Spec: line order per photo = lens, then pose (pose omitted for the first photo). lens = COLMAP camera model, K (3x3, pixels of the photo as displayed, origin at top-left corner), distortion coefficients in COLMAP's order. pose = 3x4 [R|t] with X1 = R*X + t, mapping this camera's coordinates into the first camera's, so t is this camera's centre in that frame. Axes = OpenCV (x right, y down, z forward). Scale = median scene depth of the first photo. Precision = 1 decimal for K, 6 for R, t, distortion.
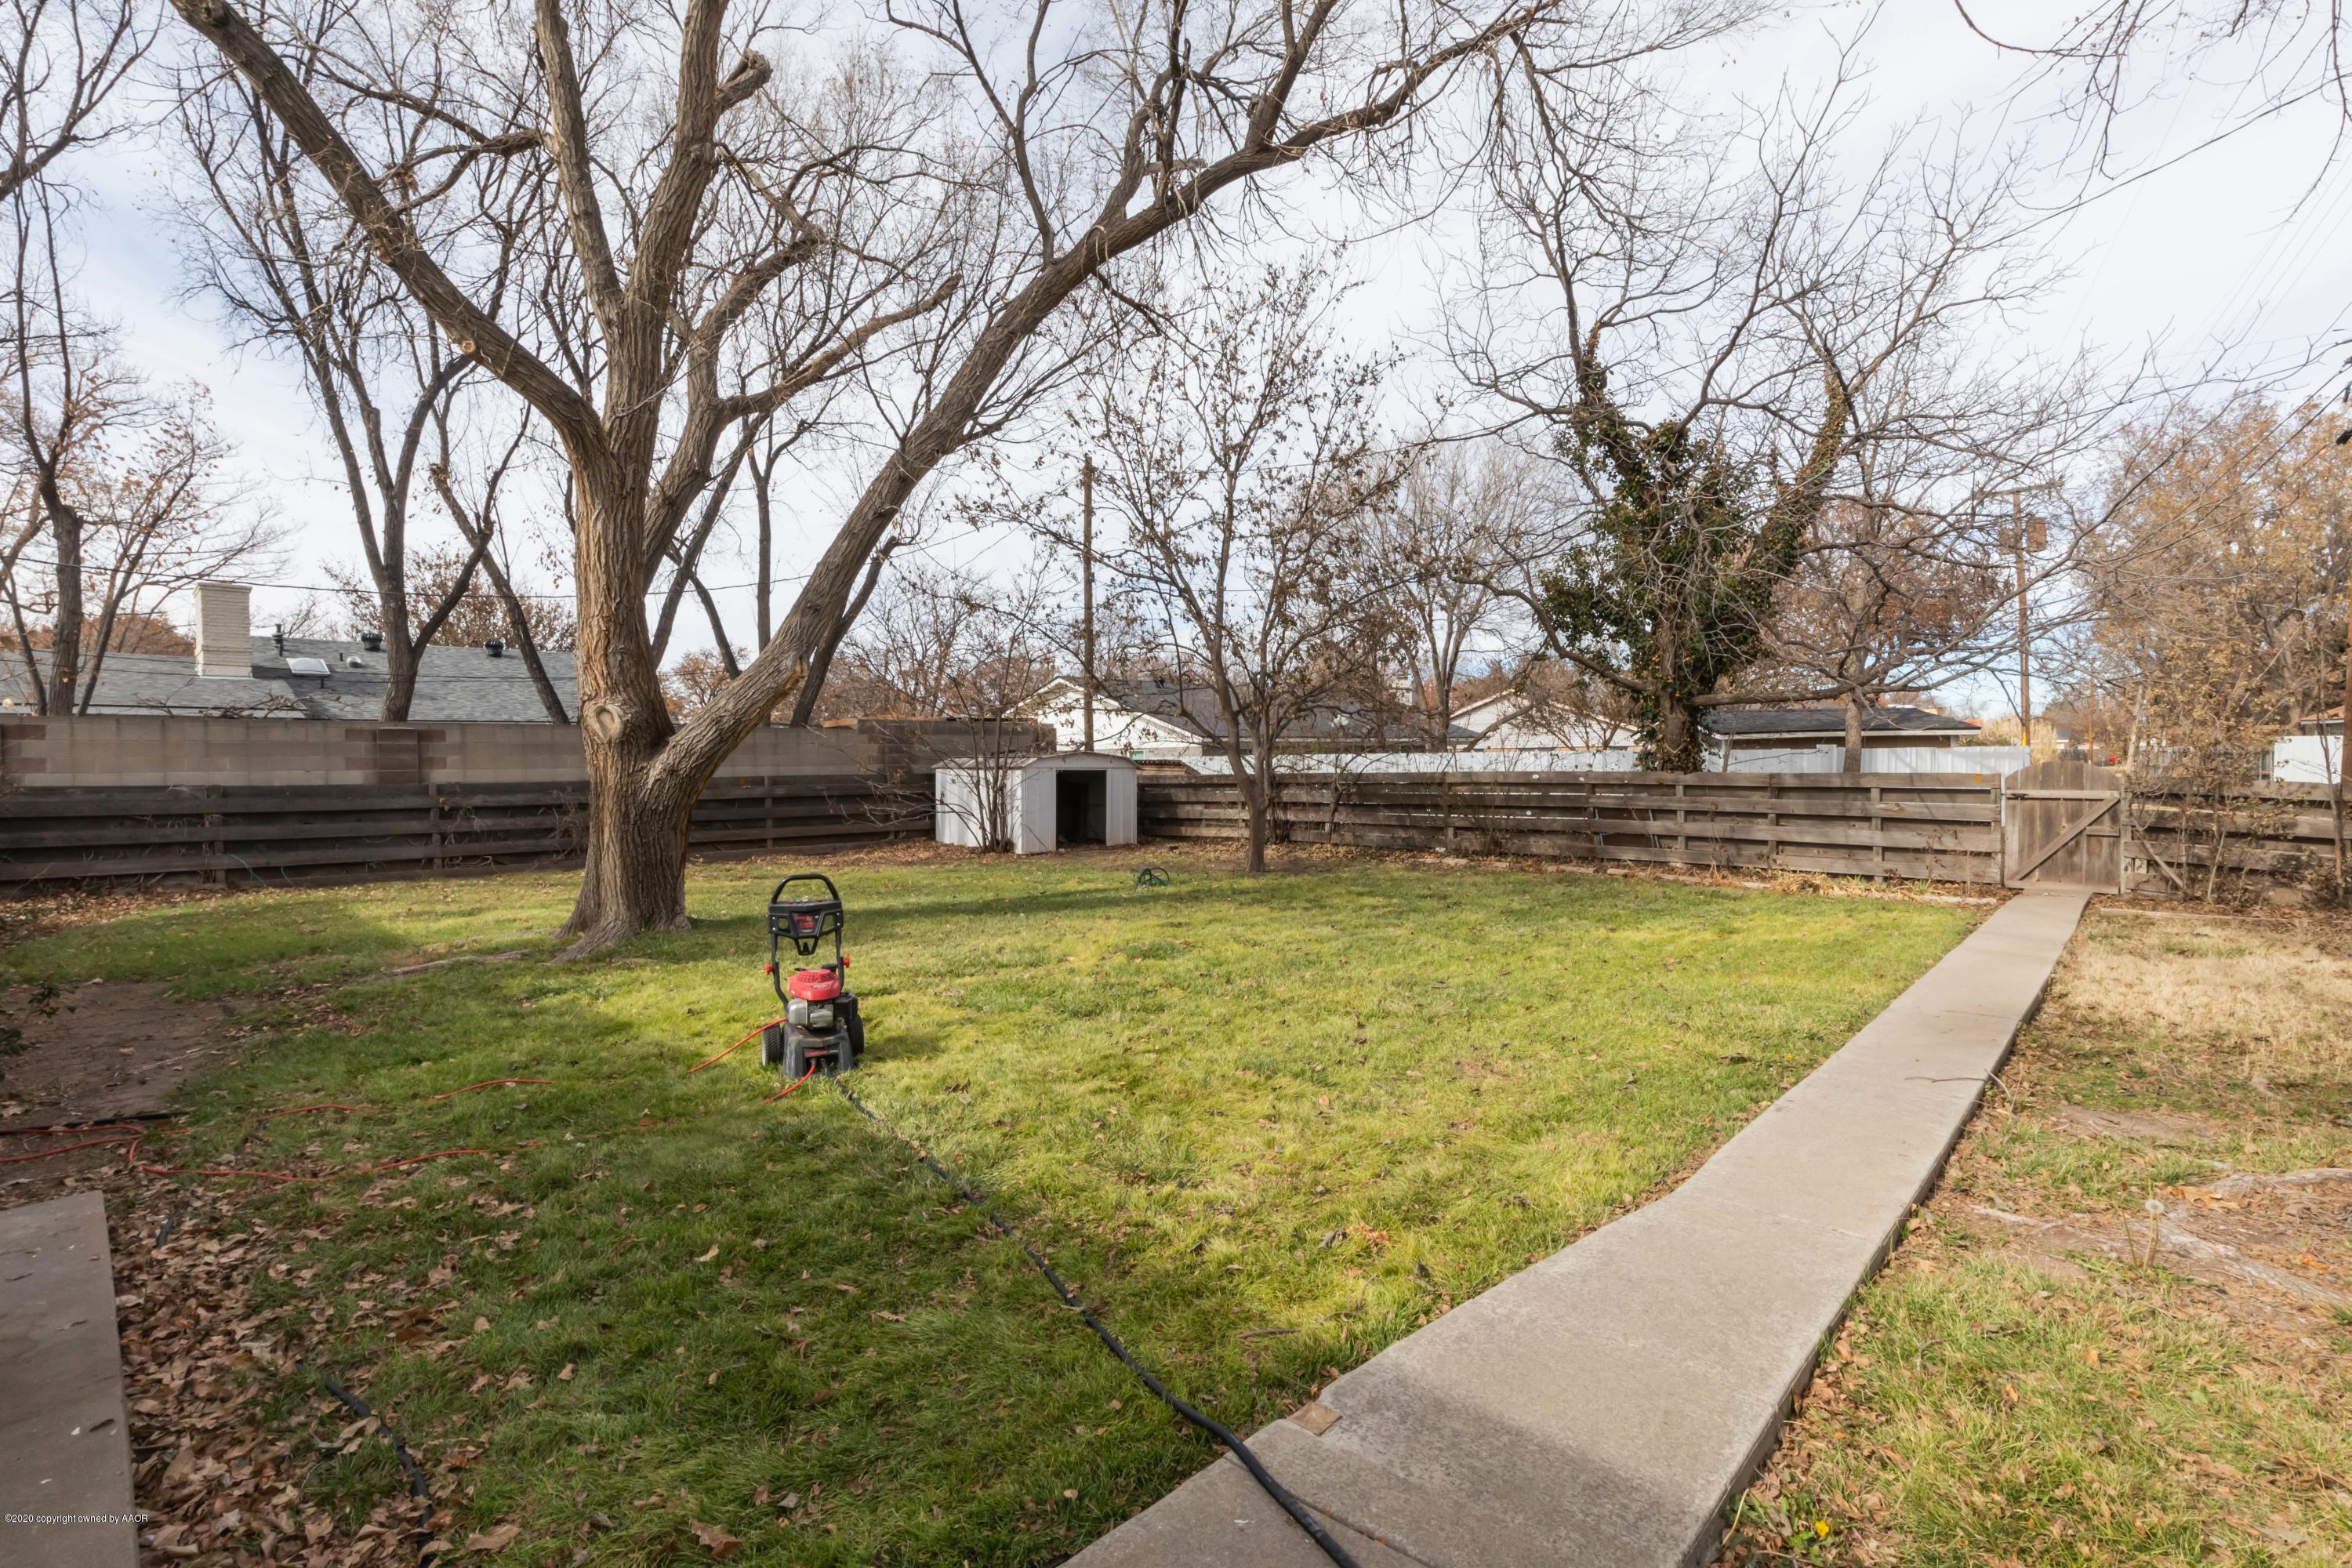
lens RADIAL K [[1111.5, 0, 1176.0], [0, 1111.5, 784.0], [0, 0, 1]] dist [0.004611, 0.000115]
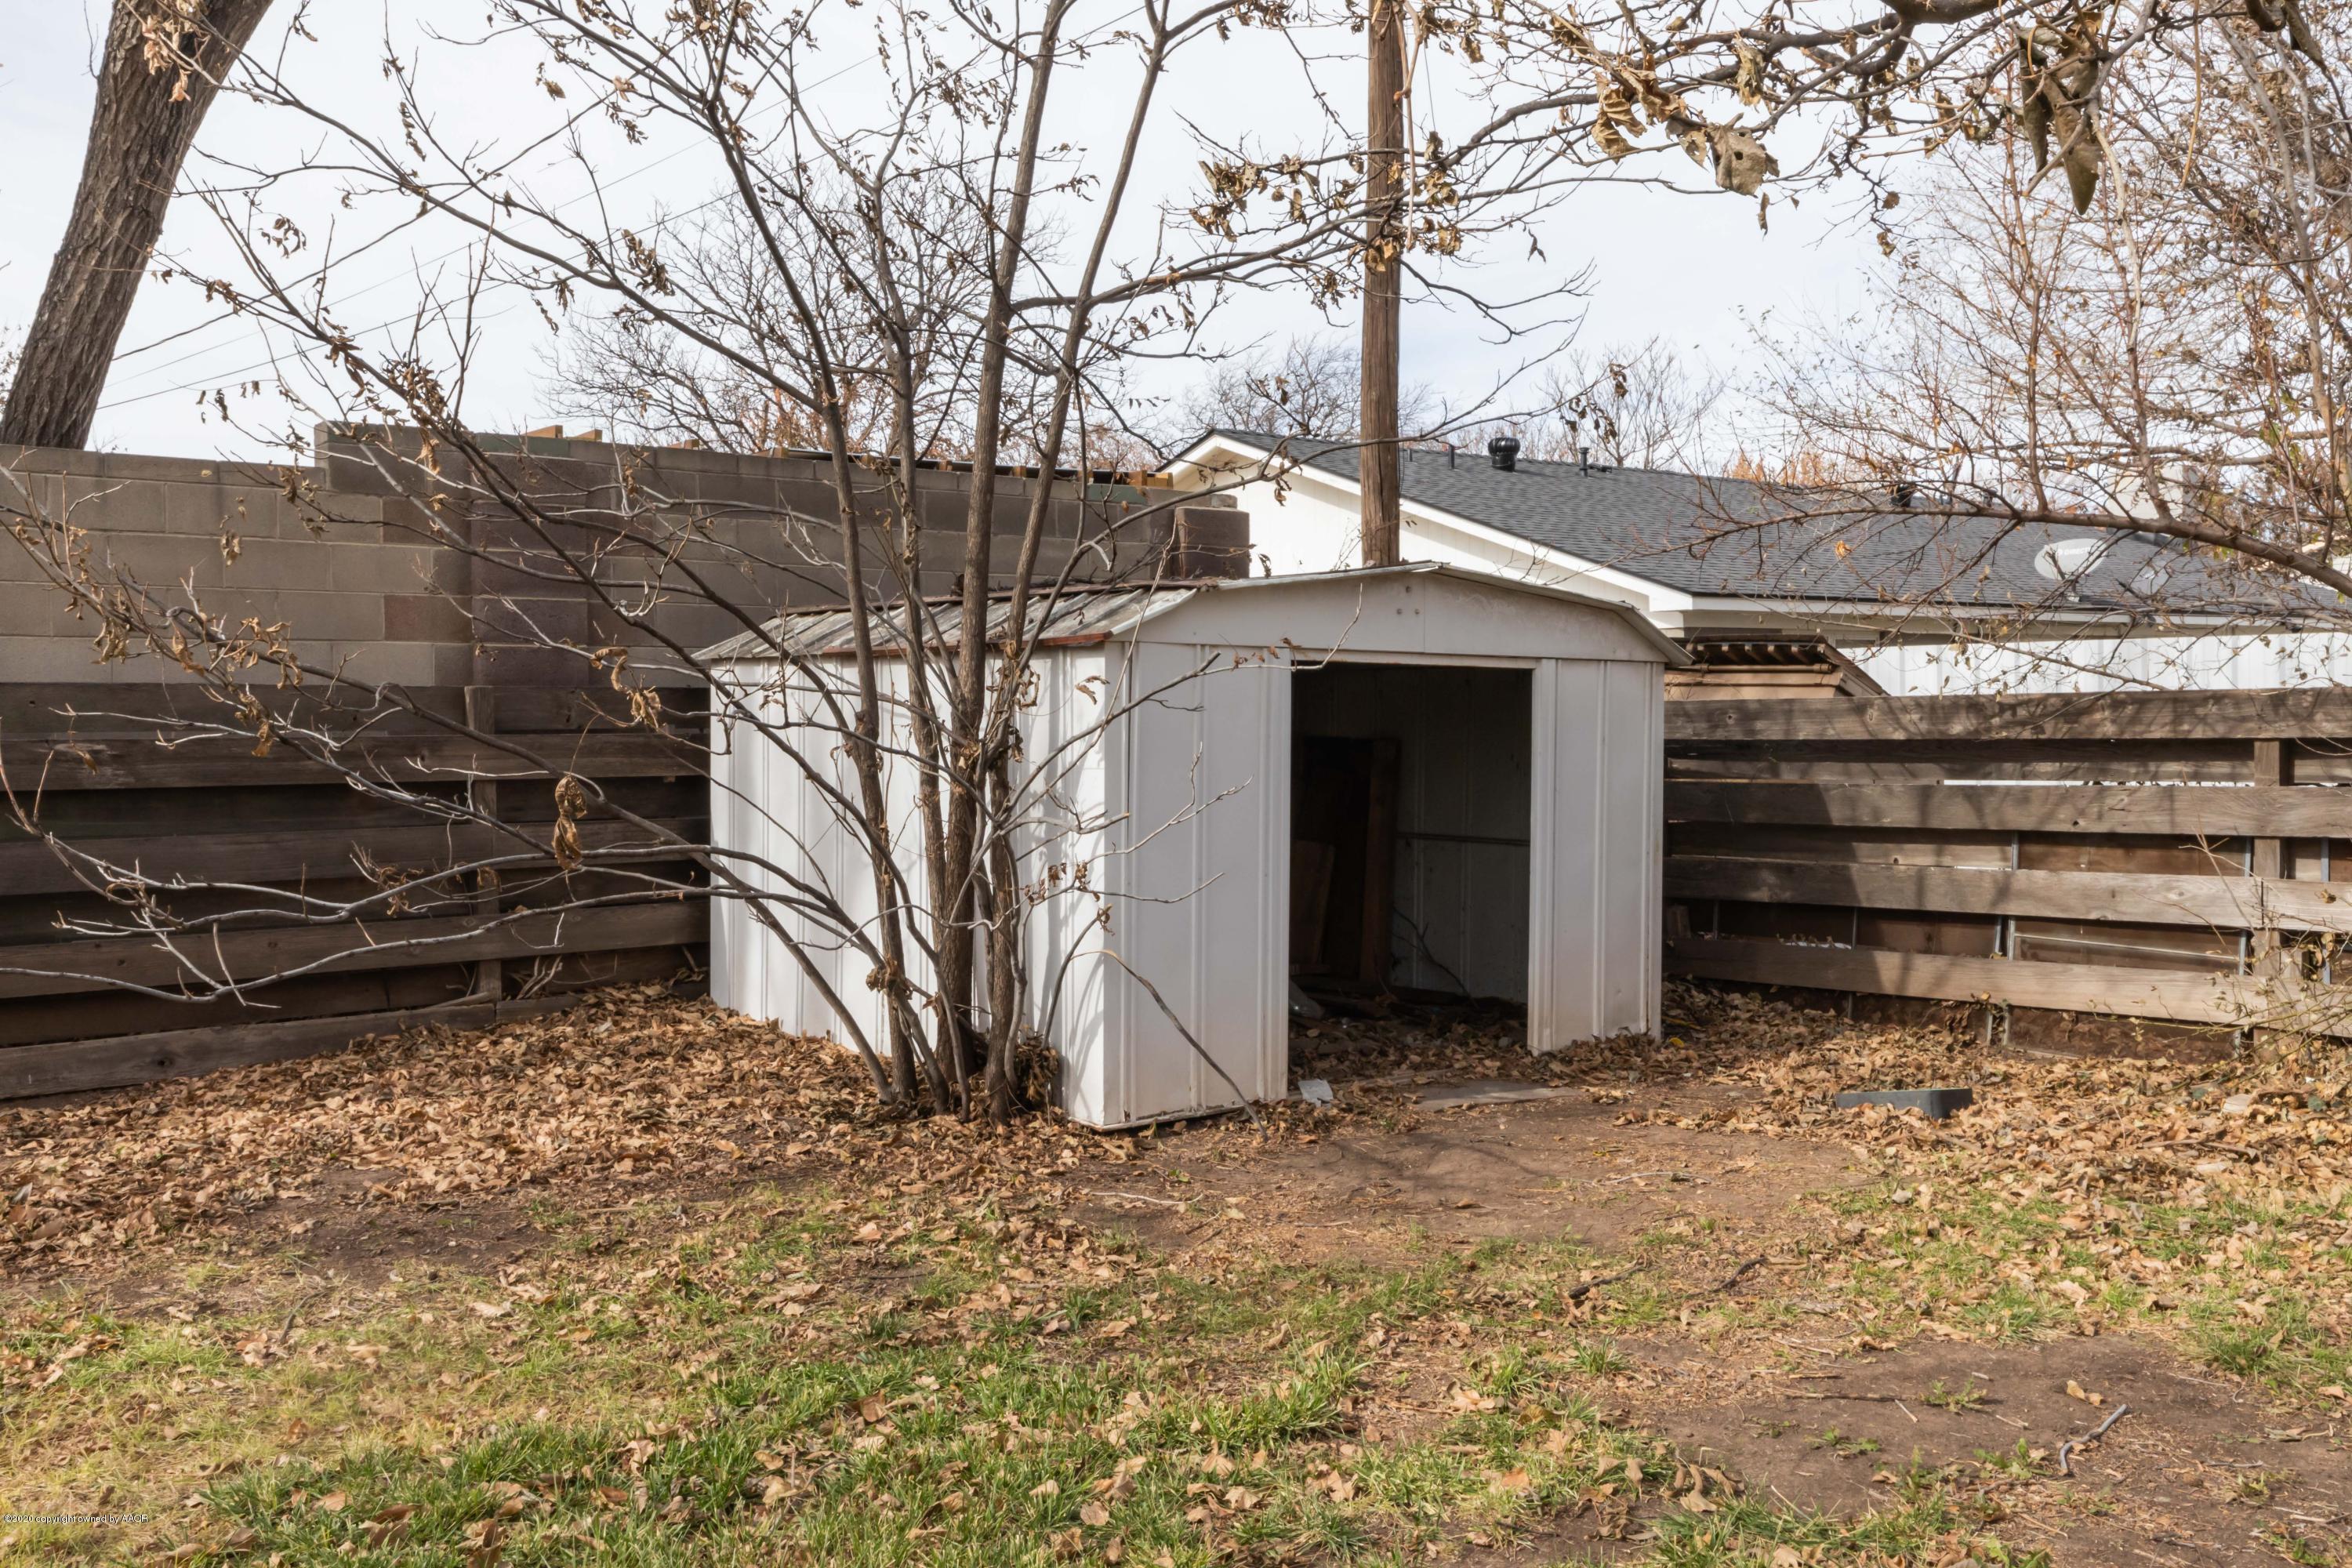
lens RADIAL K [[1111.5, 0, 1176.0], [0, 1111.5, 784.0], [0, 0, 1]] dist [0.004611, 0.000115]
pose [[0.998620, 0.002278, -0.052476, -0.116491], [-0.000888, 0.999649, 0.026485, 0.002439], [0.052518, -0.026402, 0.998271, 0.808985]]
